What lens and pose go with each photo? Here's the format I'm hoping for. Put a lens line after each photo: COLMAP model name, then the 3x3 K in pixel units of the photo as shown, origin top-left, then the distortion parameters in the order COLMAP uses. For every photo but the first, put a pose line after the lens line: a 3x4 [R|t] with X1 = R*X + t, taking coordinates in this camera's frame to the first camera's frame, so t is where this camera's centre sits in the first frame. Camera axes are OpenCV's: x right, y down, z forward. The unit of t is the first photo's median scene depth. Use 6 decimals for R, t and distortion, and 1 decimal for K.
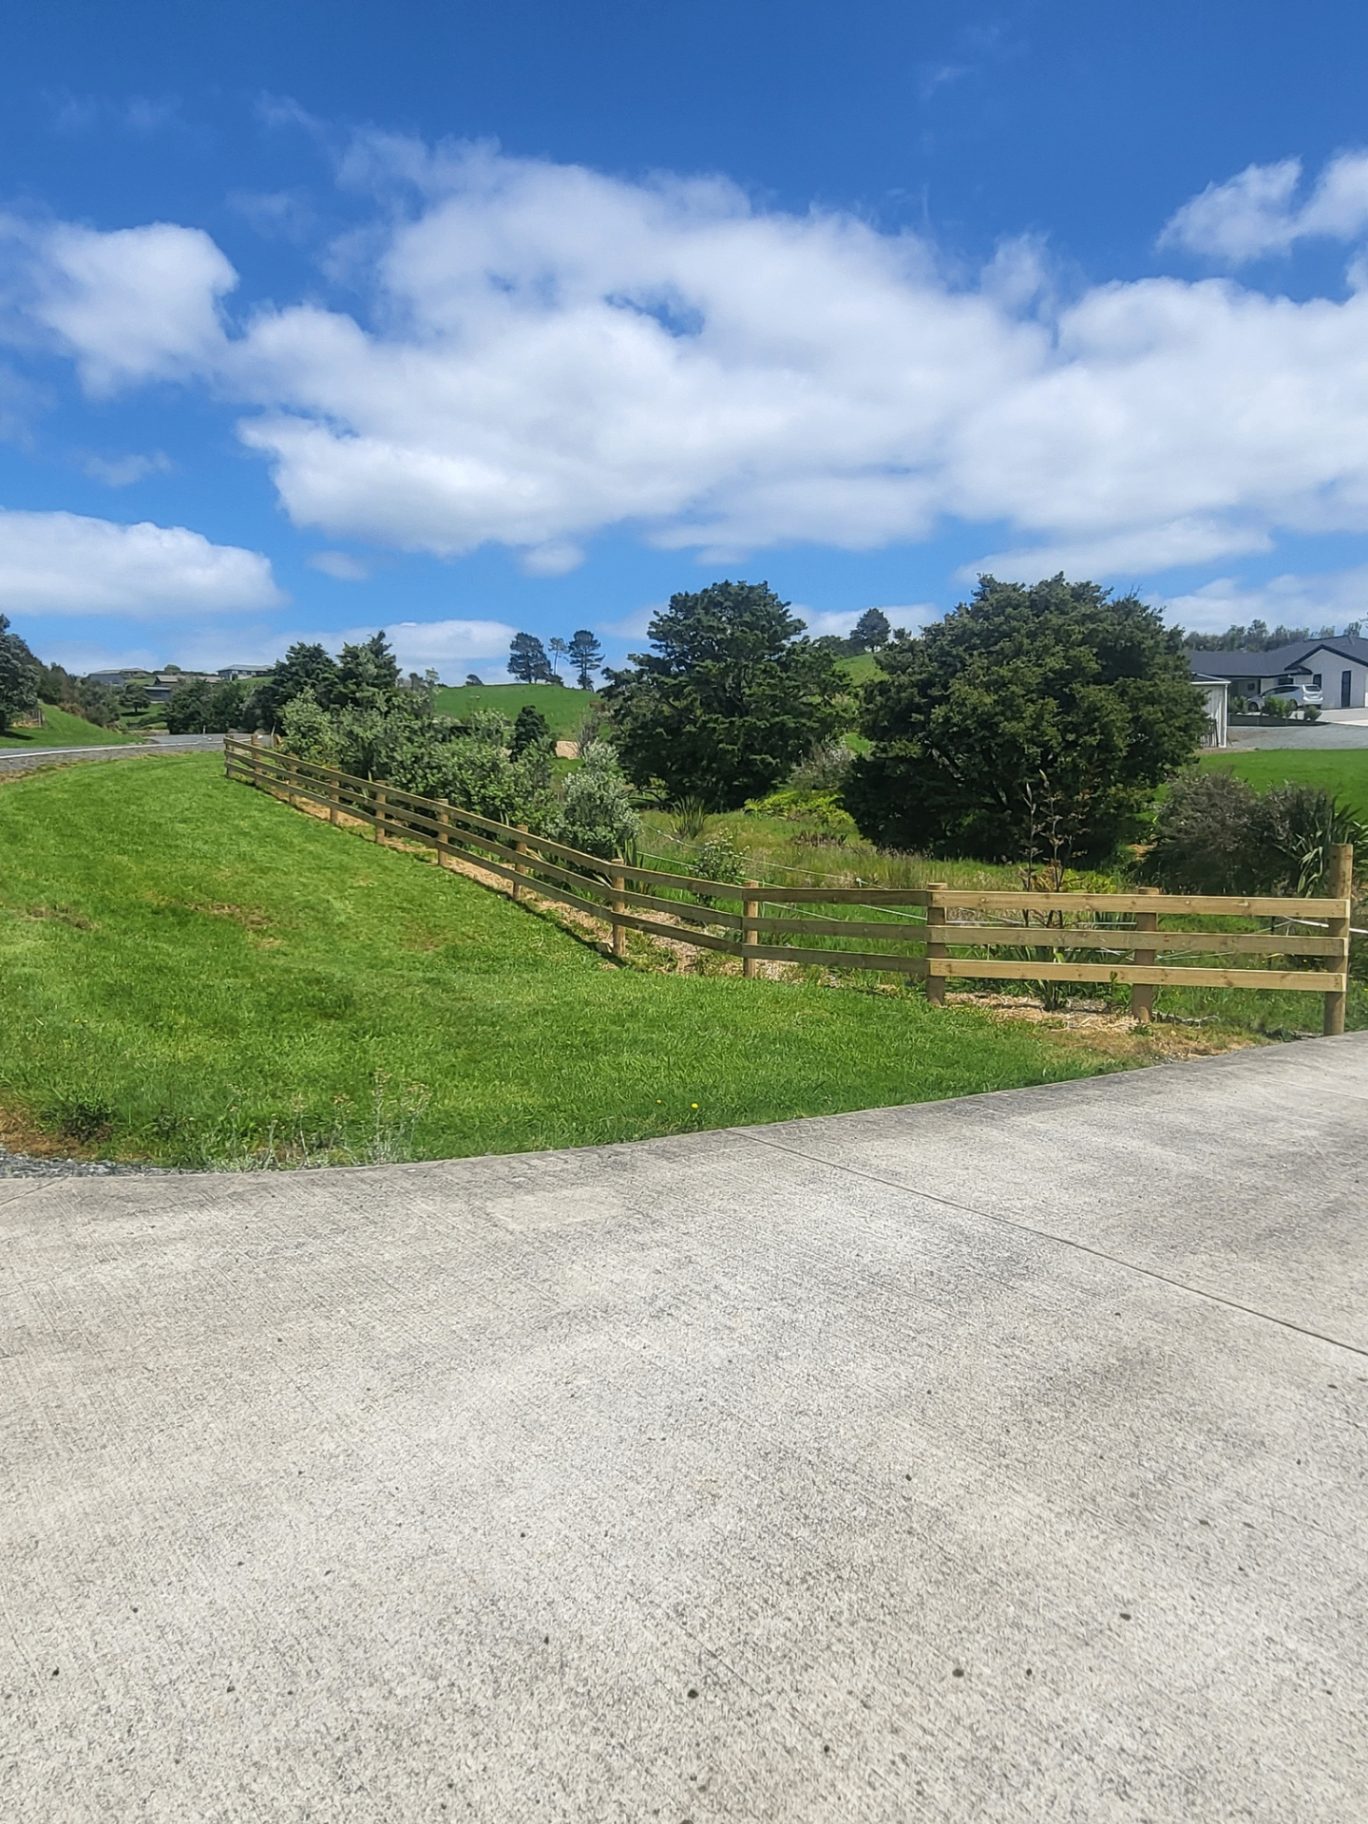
lens RADIAL K [[1254.4, 0, 633.9], [0, 1254.4, 912.1], [0, 0, 1]] dist [-0.024288, 0.044071]
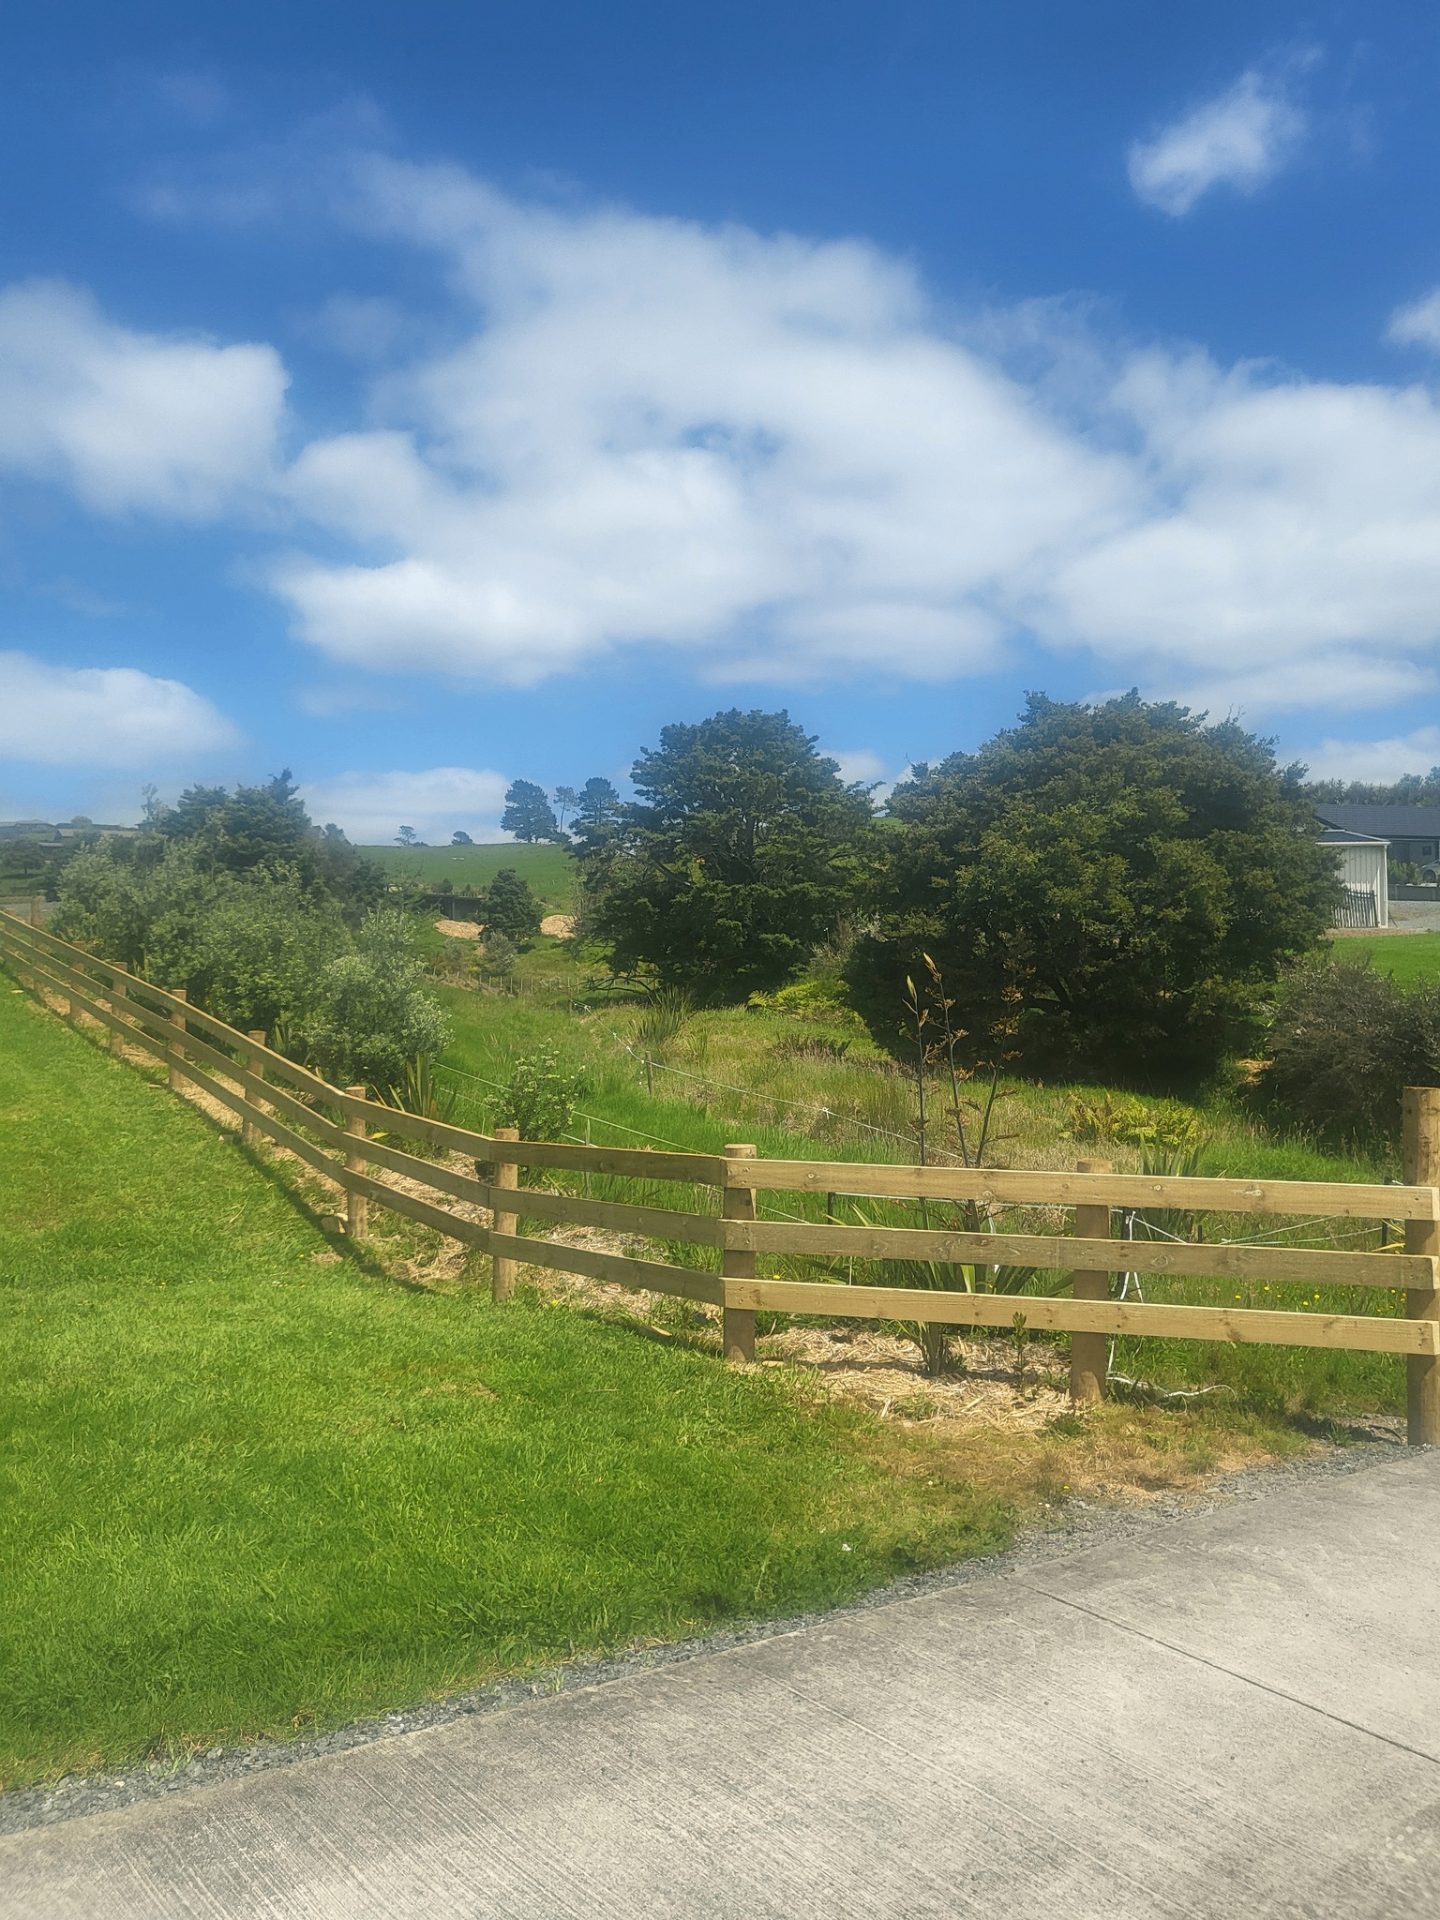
lens RADIAL K [[1513.4, 0, 720.0], [0, 1513.4, 960.0], [0, 0, 1]] dist [-0.009765, -0.006657]
pose [[0.999946, 0.008318, -0.006205, 0.103063], [-0.008942, 0.994067, -0.108400, -0.014012], [0.005267, 0.108450, 0.994088, 0.129037]]
